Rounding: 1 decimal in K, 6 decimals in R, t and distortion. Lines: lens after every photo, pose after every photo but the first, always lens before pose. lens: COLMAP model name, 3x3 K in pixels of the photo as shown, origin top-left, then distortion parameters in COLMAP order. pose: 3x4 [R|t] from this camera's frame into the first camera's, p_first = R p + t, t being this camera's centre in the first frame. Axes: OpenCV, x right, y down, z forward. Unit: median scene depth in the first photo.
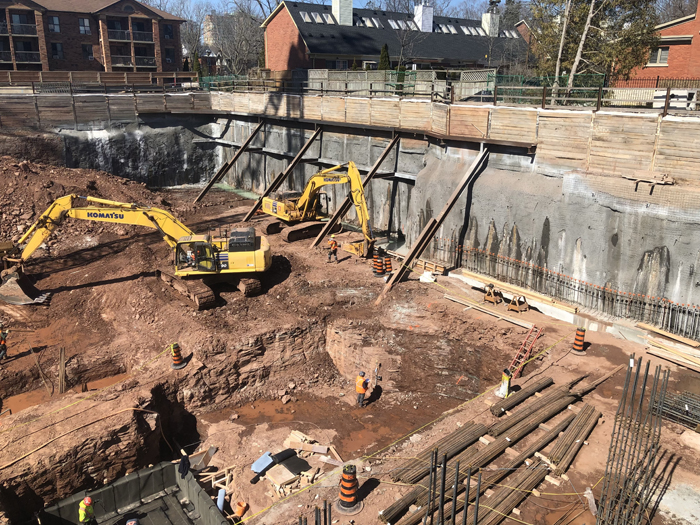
lens RADIAL K [[581.2, 0, 350.0], [0, 581.2, 262.5], [0, 0, 1]] dist [0.021658, 0.002557]
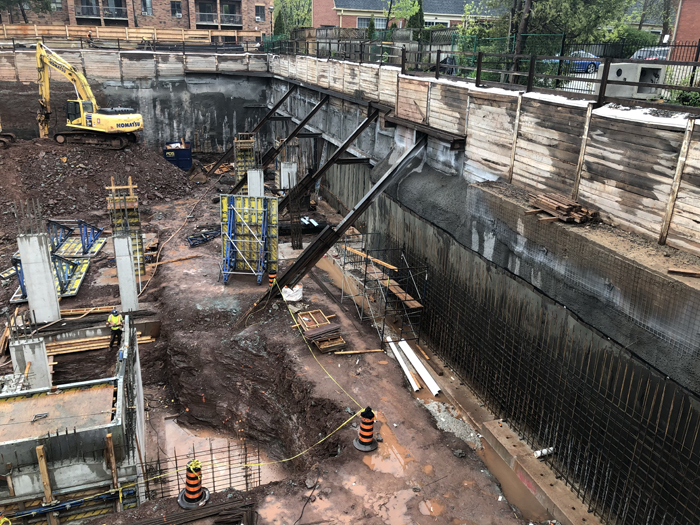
lens RADIAL K [[581.2, 0, 350.0], [0, 581.2, 262.5], [0, 0, 1]] dist [0.021658, 0.002557]
pose [[0.947276, 0.134707, -0.290727, 0.429237], [-0.119608, 0.990408, 0.069185, -0.091521], [0.297258, -0.030764, 0.954301, 0.311663]]
